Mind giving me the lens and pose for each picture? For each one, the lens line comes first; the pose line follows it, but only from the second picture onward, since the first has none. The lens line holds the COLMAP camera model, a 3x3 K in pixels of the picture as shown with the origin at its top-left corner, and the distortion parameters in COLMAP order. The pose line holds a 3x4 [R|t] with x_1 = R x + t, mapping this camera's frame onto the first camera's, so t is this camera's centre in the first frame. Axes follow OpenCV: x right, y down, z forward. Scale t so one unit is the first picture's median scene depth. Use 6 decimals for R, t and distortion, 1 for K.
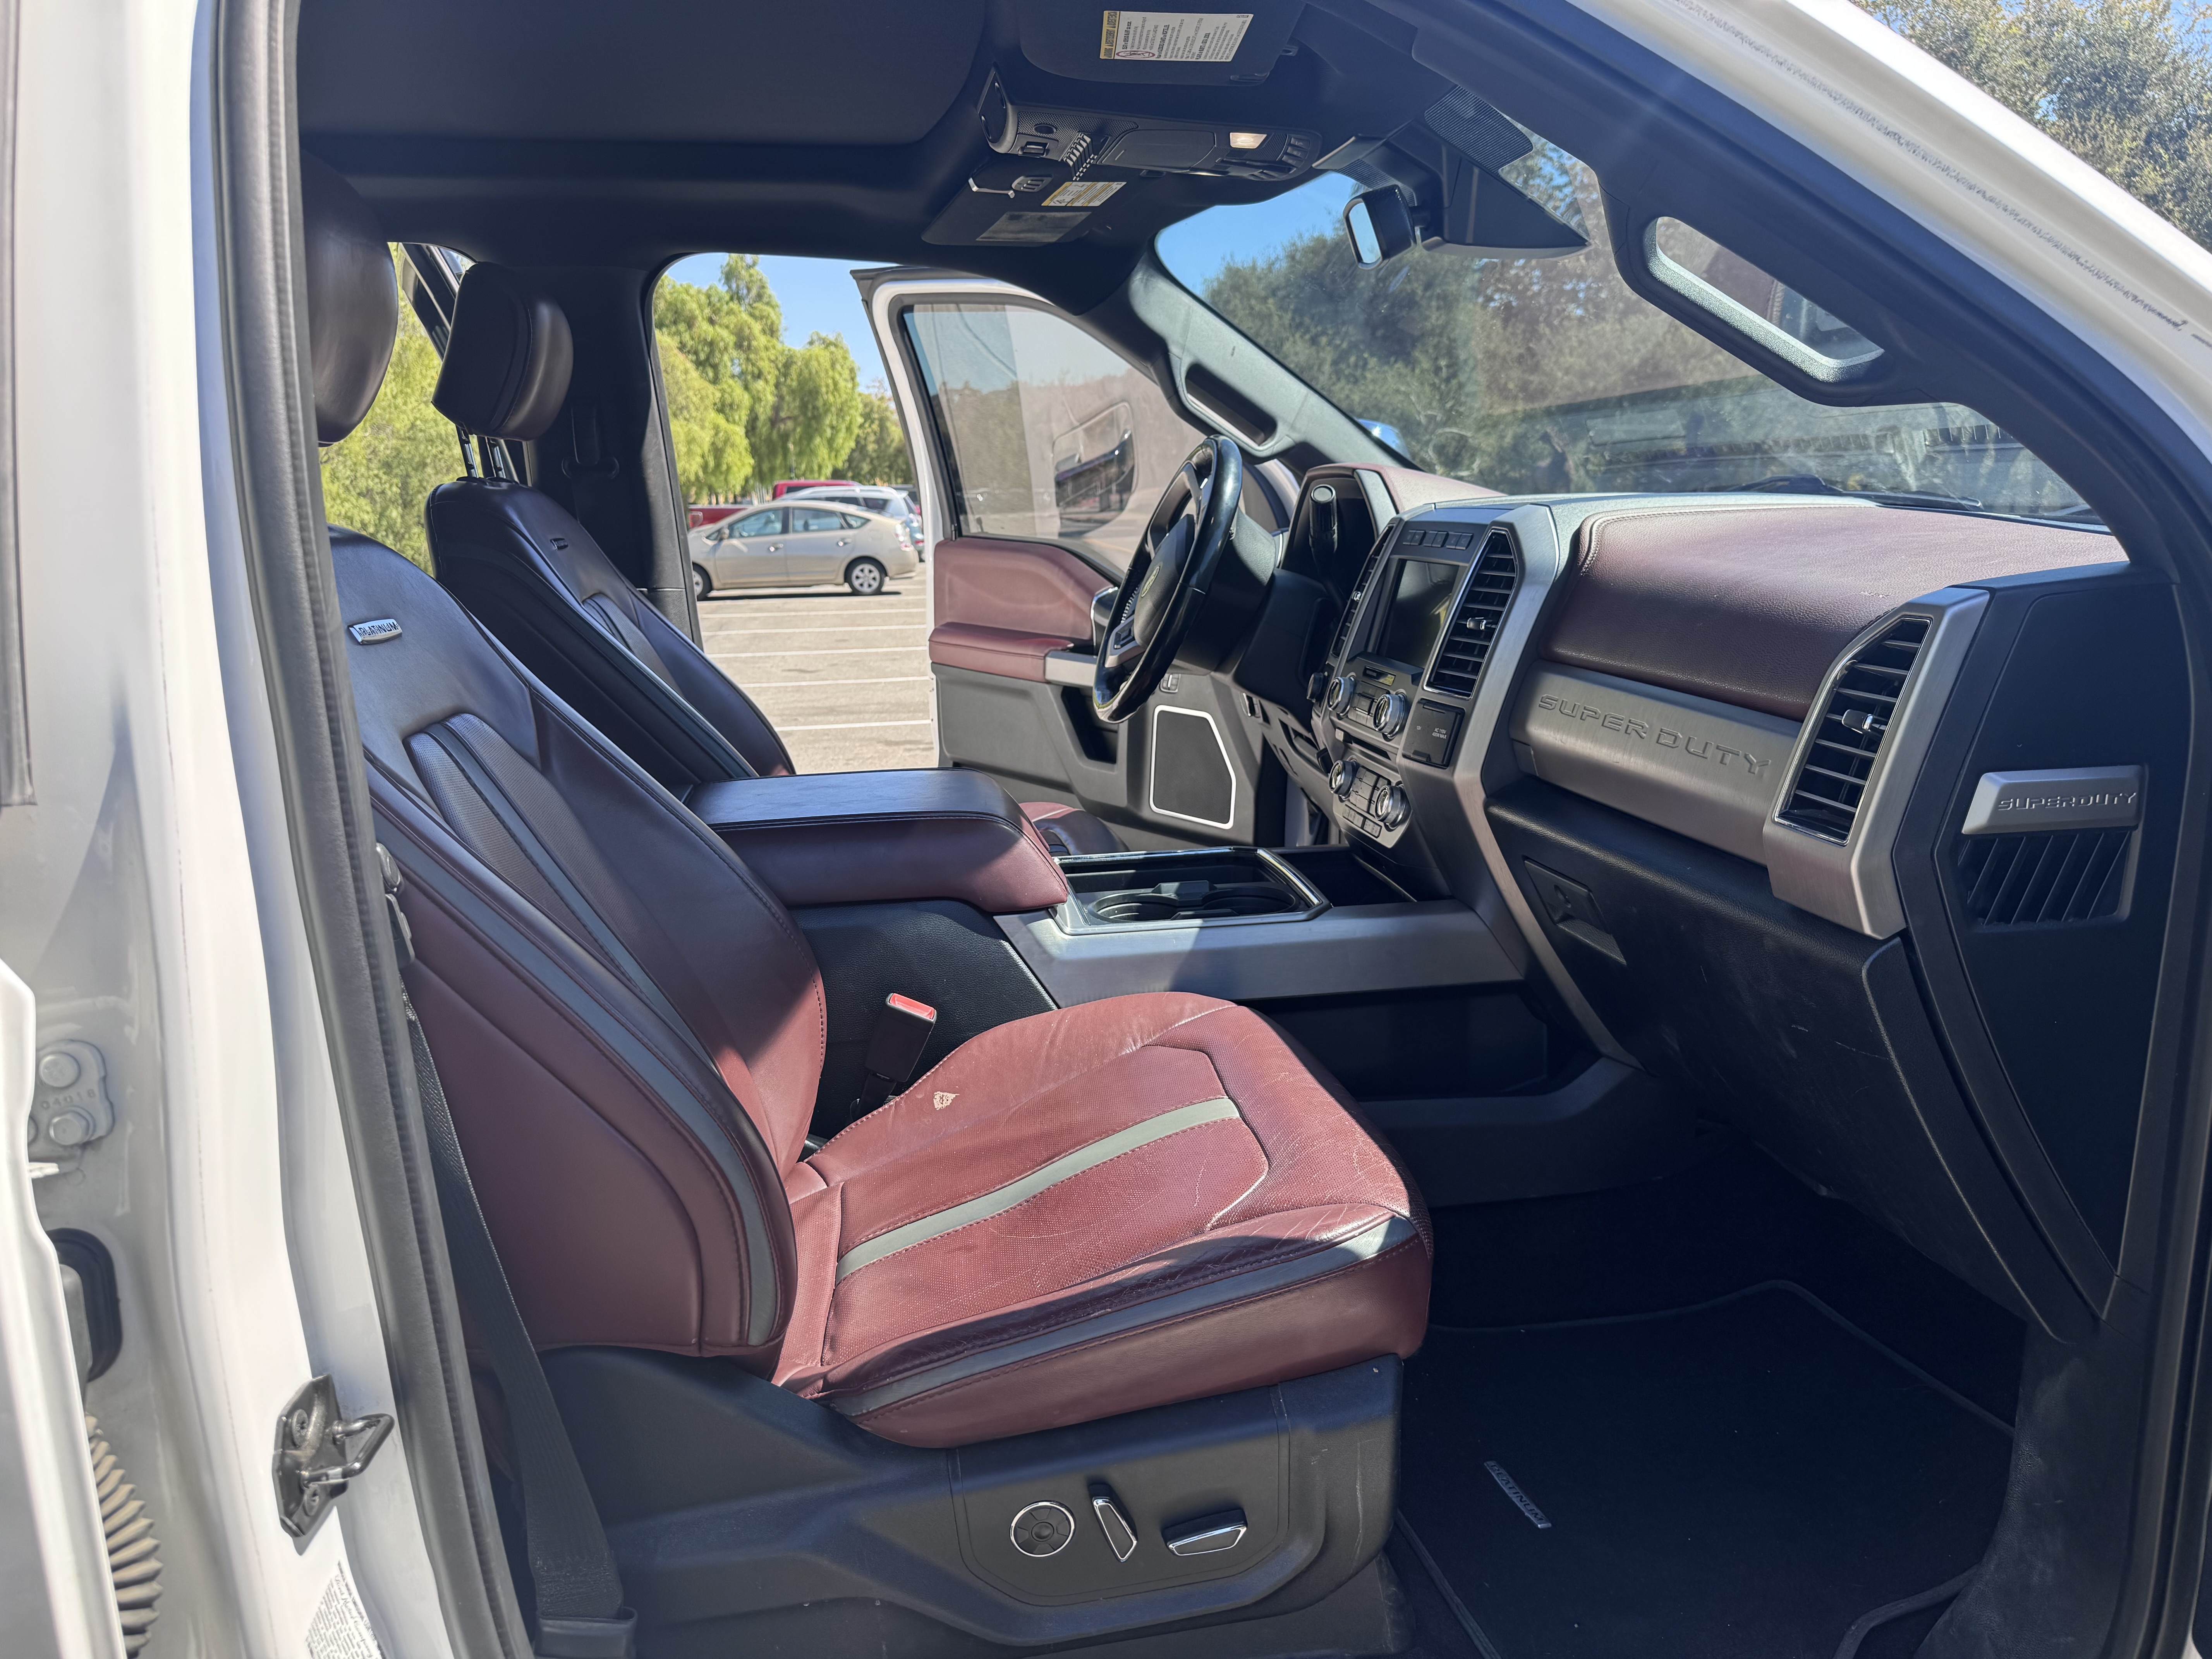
lens RADIAL K [[1564.1, 0, 1152.8], [0, 1564.1, 896.1], [0, 0, 1]] dist [0.109394, -0.192845]
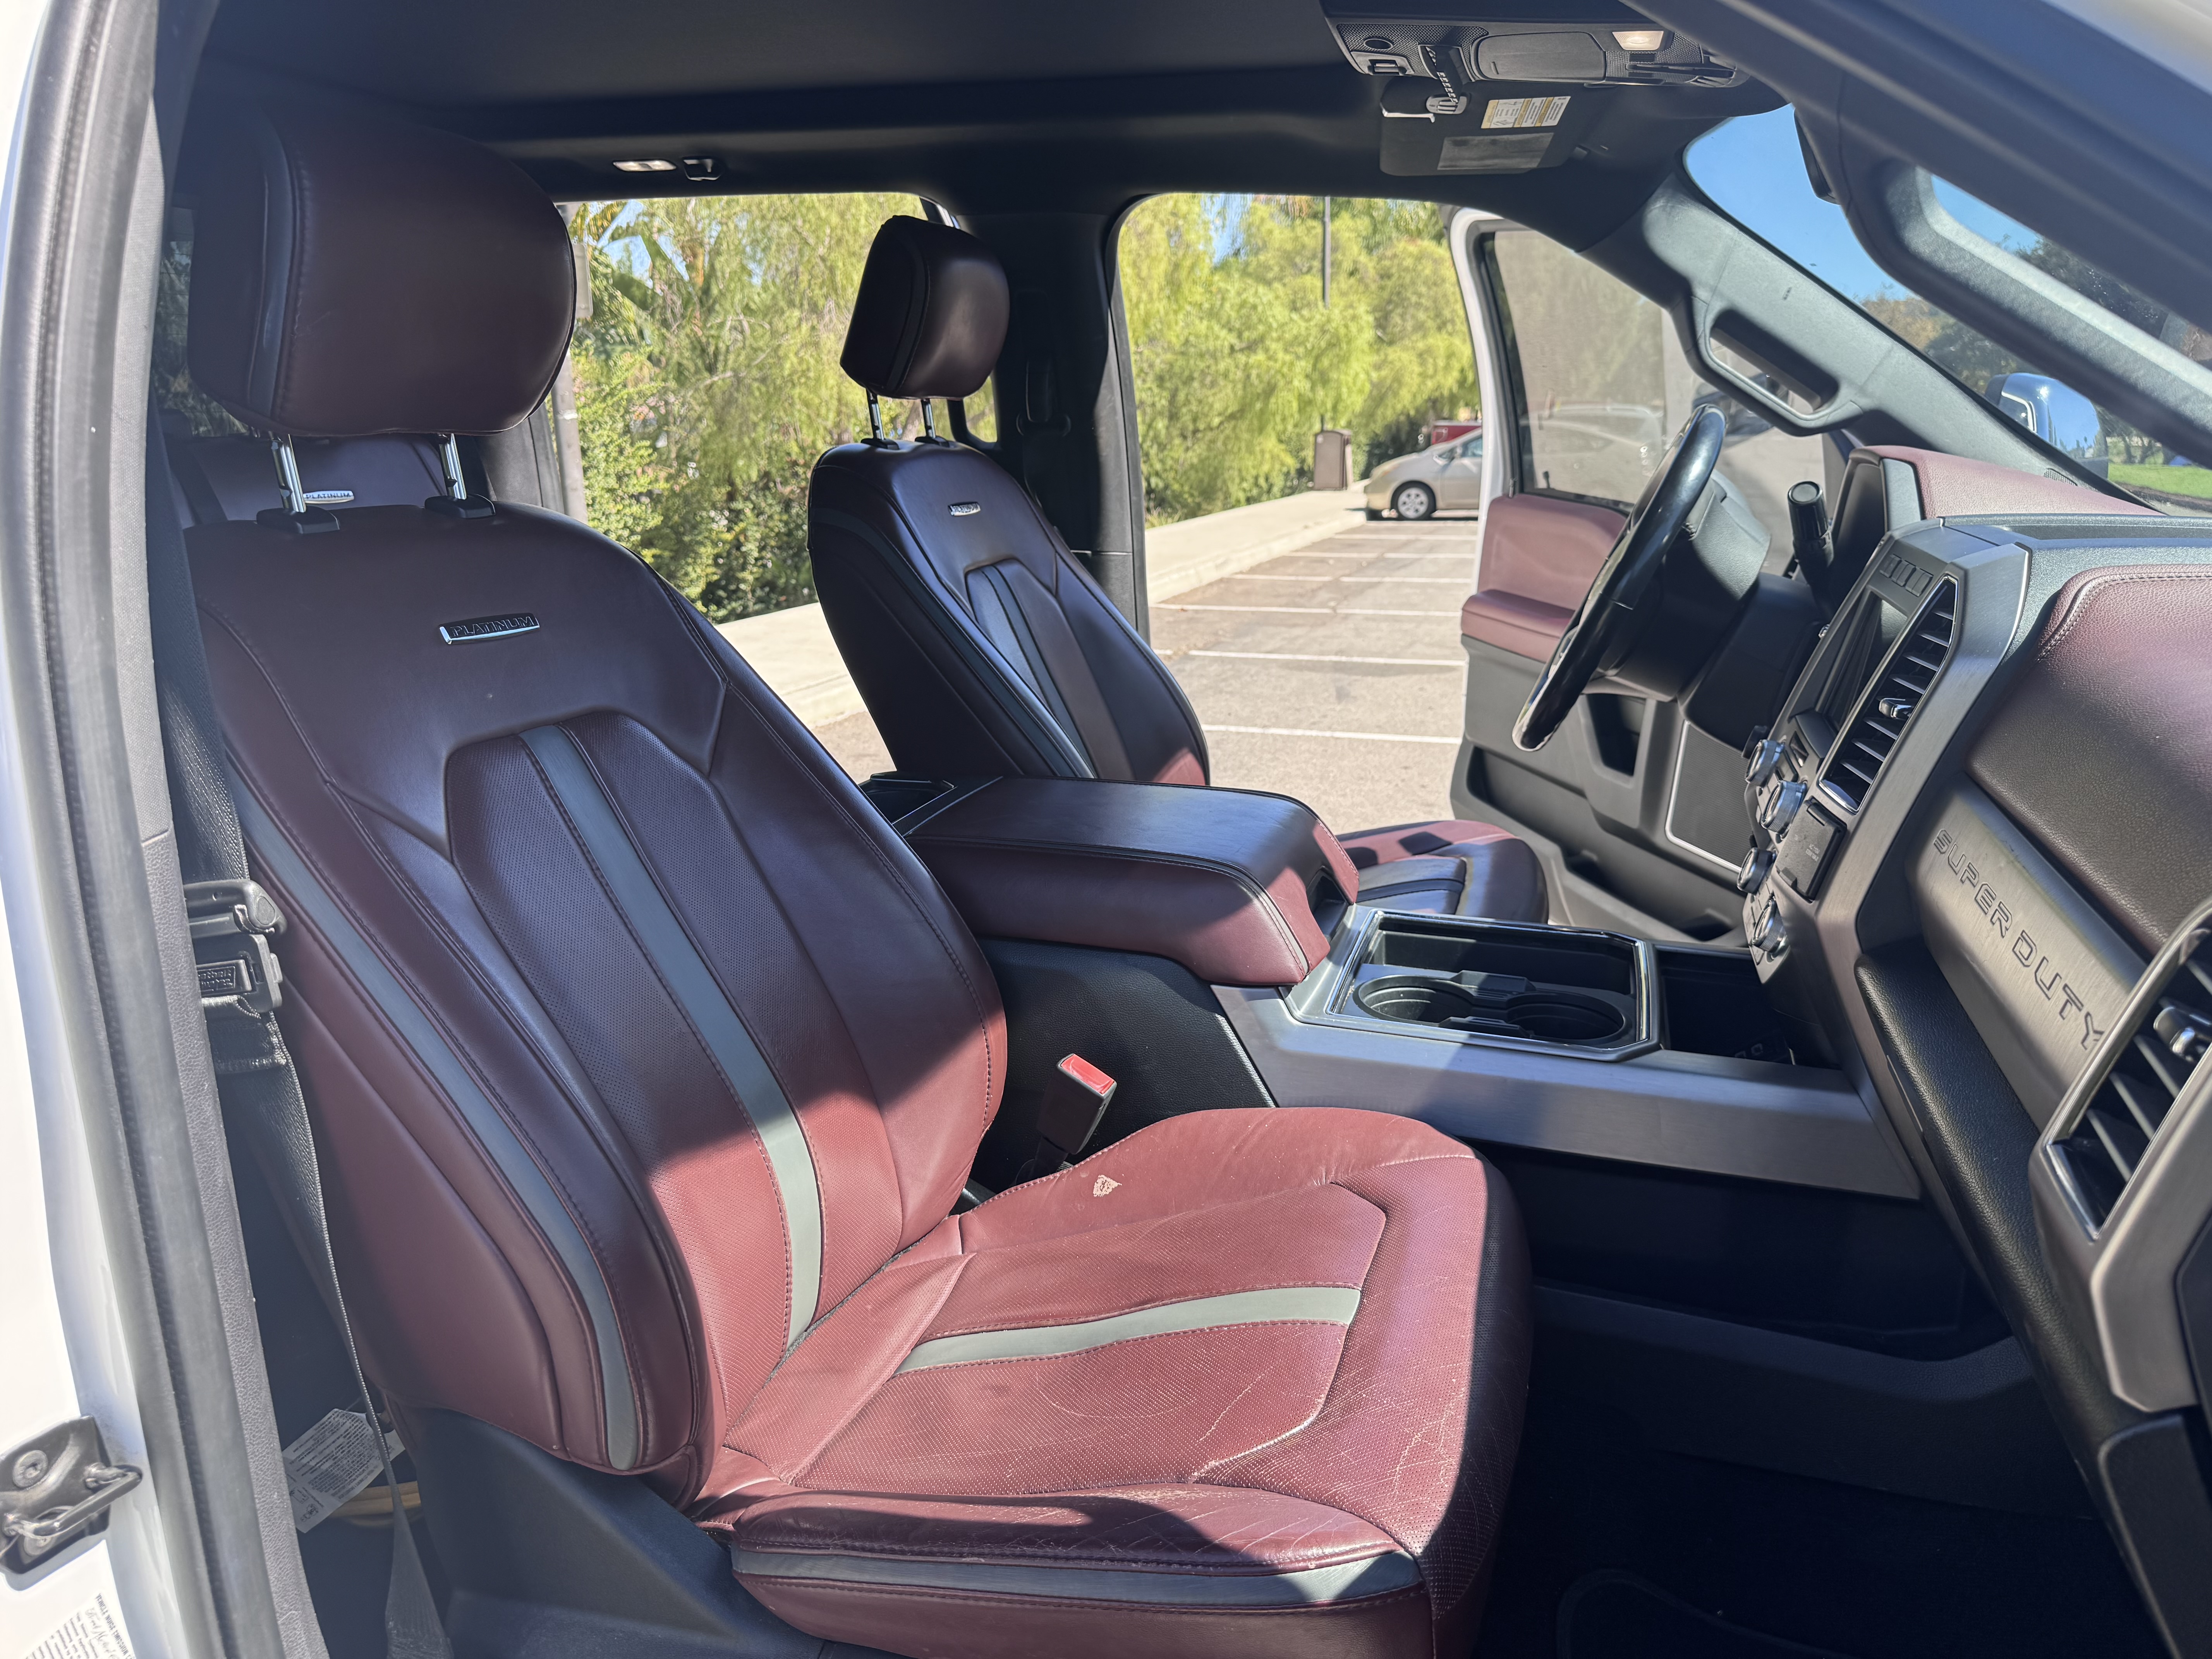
lens RADIAL K [[1564.1, 0, 1152.8], [0, 1564.1, 896.1], [0, 0, 1]] dist [0.109394, -0.192845]
pose [[0.886716, 0.161351, -0.433244, 0.188789], [-0.138011, 0.986774, 0.085034, -0.084154], [0.441234, -0.015608, 0.897256, 0.170138]]
